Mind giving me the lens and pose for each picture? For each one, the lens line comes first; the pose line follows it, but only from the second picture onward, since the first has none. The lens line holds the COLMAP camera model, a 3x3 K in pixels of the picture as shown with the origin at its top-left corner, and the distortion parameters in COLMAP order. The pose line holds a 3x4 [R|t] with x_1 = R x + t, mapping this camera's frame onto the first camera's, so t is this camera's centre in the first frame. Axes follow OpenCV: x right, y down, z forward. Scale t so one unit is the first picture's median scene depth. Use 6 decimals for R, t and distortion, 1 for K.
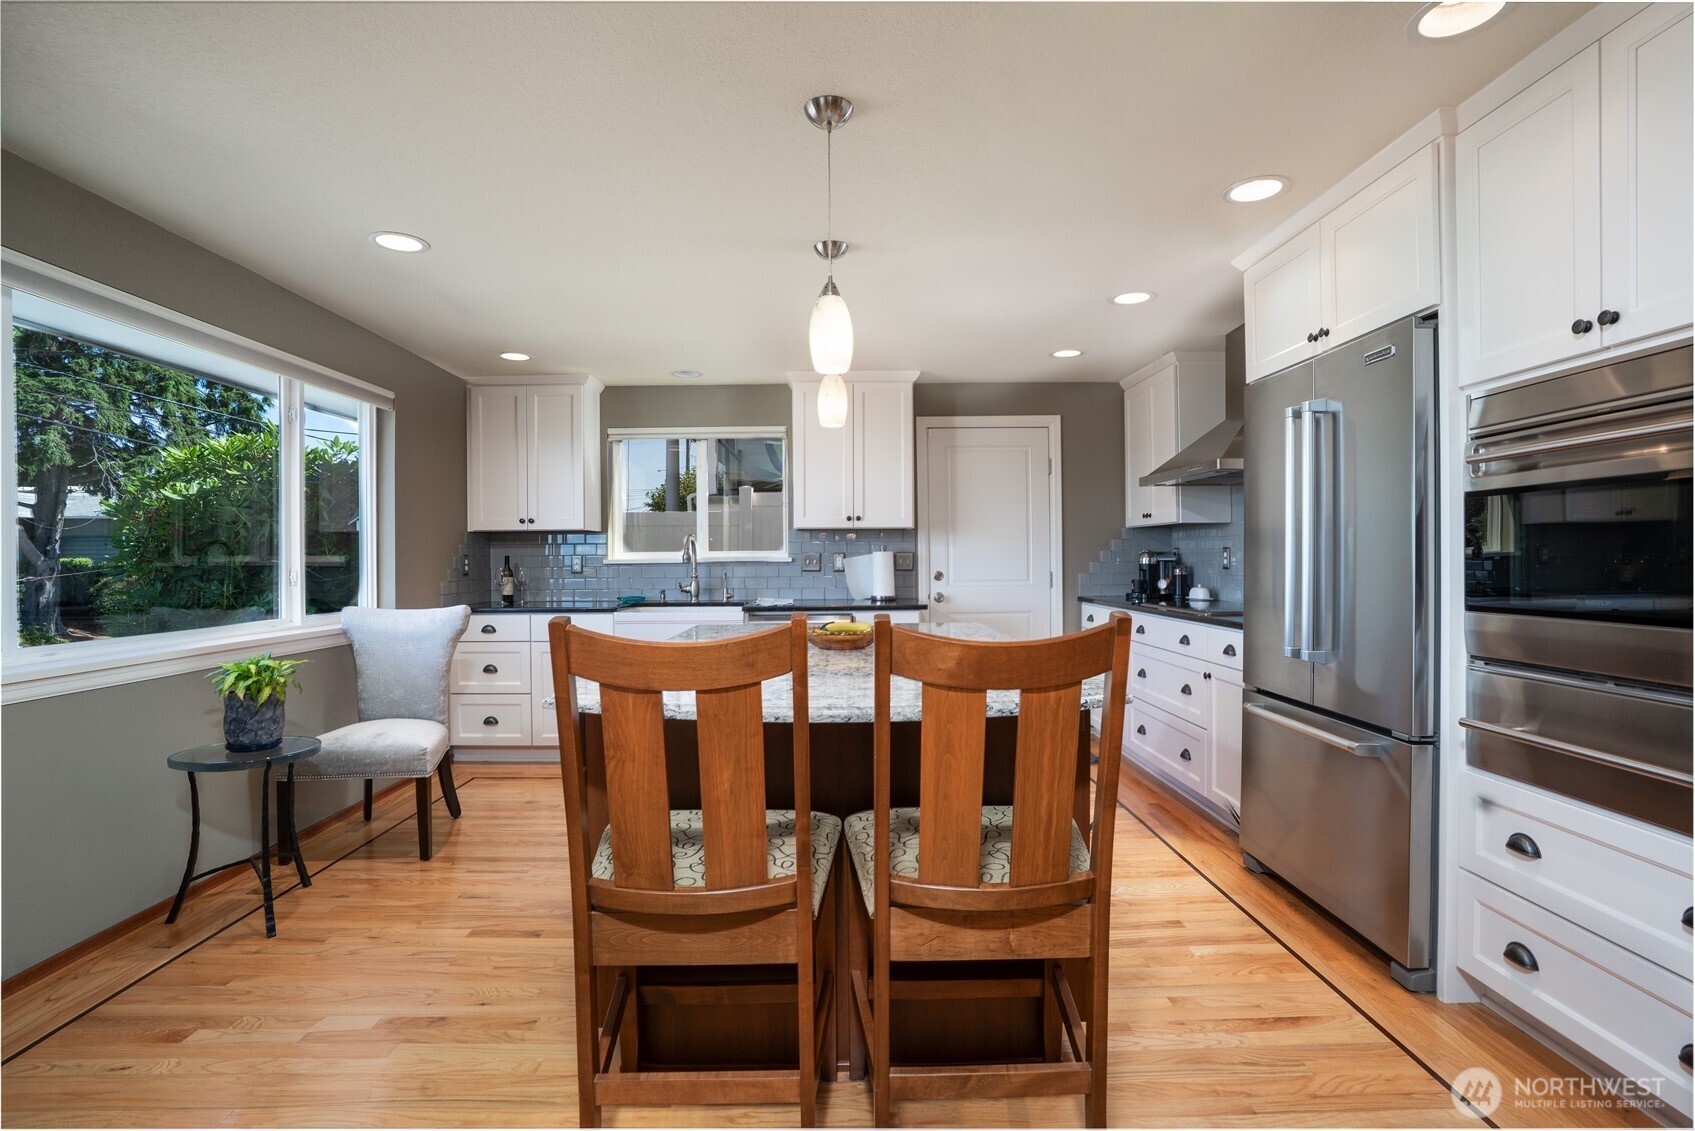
lens RADIAL K [[788.7, 0, 845.1], [0, 788.7, 563.6], [0, 0, 1]] dist [-0.069598, 0.025907]
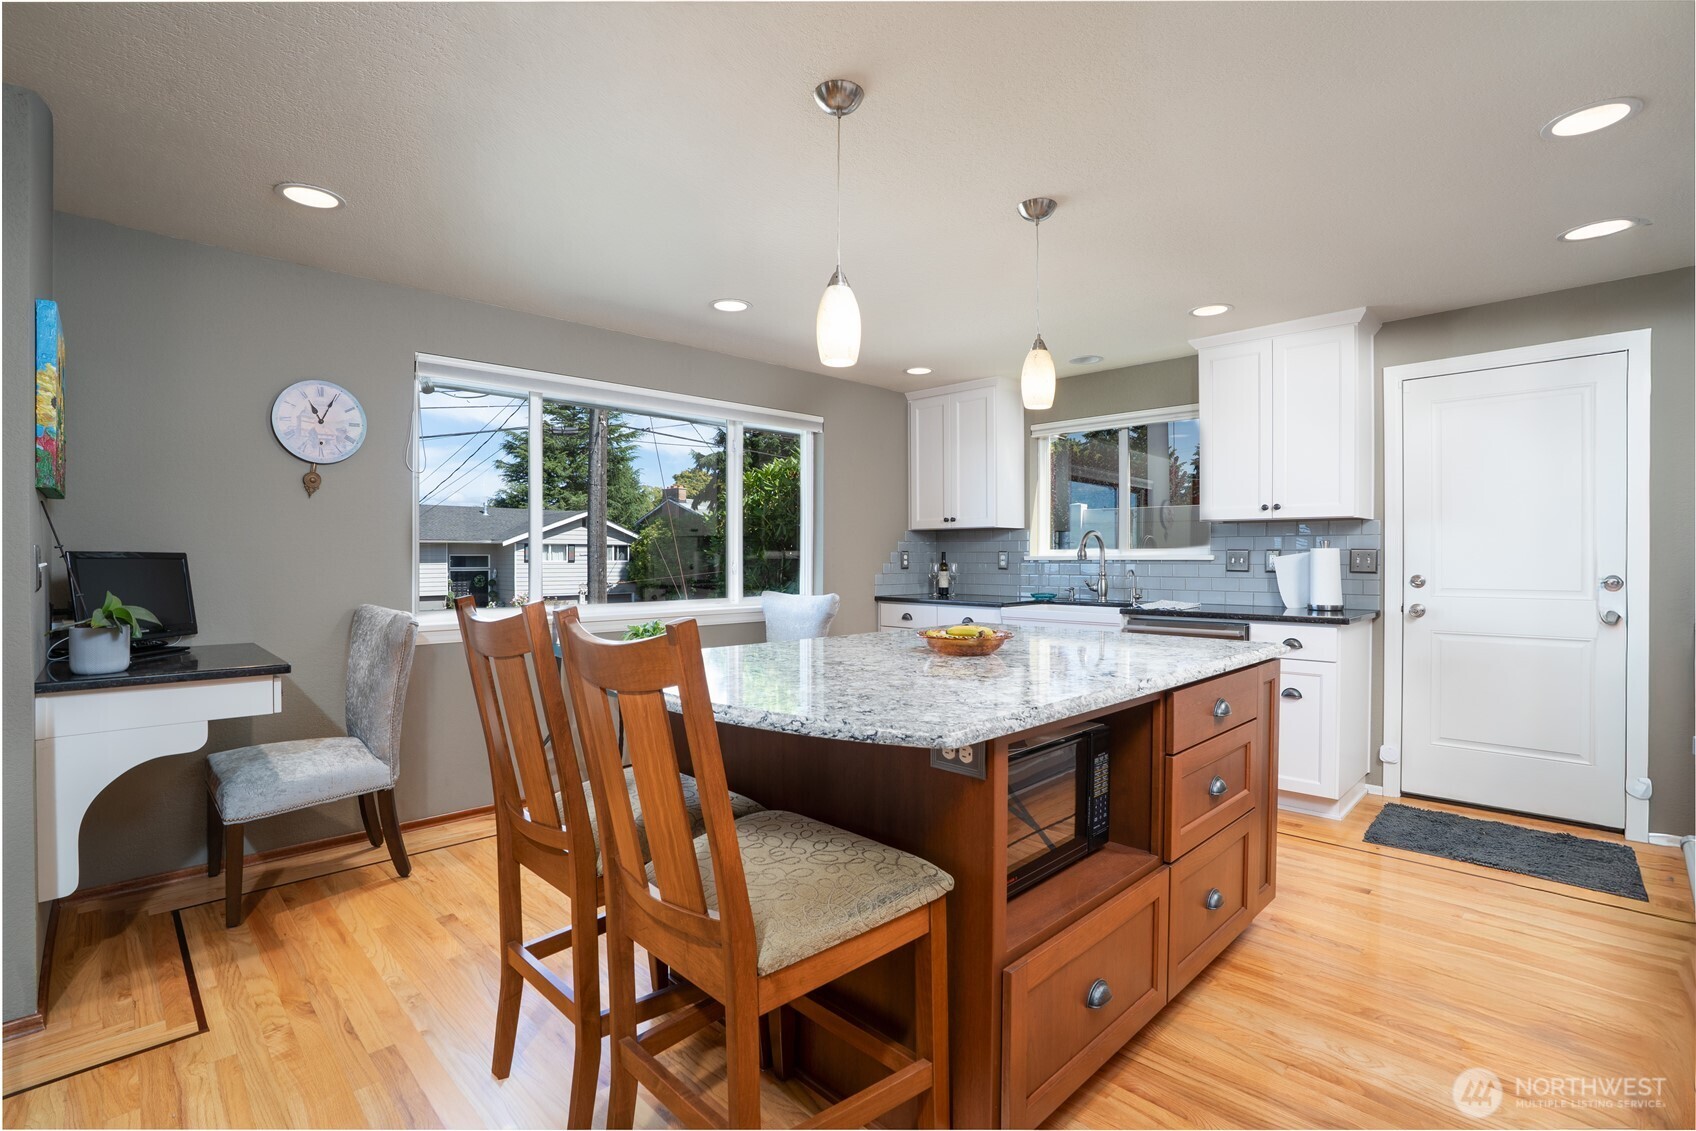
lens RADIAL K [[789.2, 0, 845.6], [0, 789.2, 563.6], [0, 0, 1]] dist [-0.069598, 0.025907]
pose [[0.689116, 0.013685, -0.724522, 0.280244], [-0.007293, 0.999902, 0.011949, -0.005525], [0.724614, -0.002950, 0.689148, 0.139572]]
